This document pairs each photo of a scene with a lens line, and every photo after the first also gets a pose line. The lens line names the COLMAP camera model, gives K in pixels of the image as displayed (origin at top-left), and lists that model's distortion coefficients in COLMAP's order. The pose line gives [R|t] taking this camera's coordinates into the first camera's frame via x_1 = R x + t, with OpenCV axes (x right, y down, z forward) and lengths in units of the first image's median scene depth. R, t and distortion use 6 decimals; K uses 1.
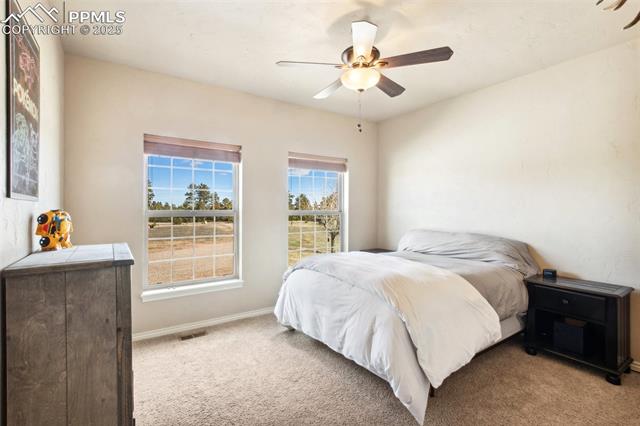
lens RADIAL K [[299.1, 0, 320.0], [0, 299.1, 213.0], [0, 0, 1]] dist [0.003619, 0.000419]
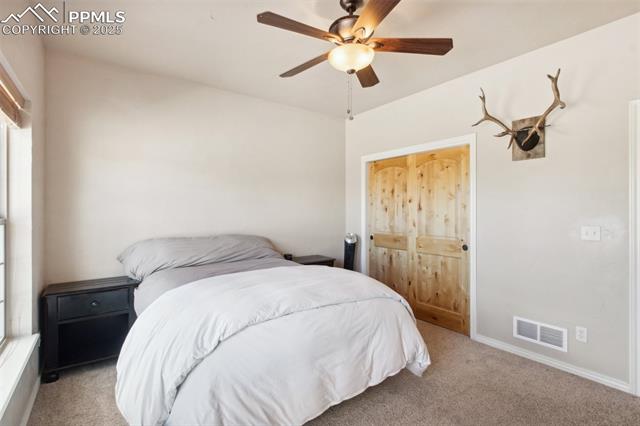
lens RADIAL K [[299.1, 0, 320.0], [0, 299.1, 213.0], [0, 0, 1]] dist [0.003619, 0.000419]
pose [[-0.031677, -0.007265, 0.999472, -0.695971], [0.006193, 0.999953, 0.007464, -0.013727], [-0.999479, 0.006426, -0.031631, 1.091439]]
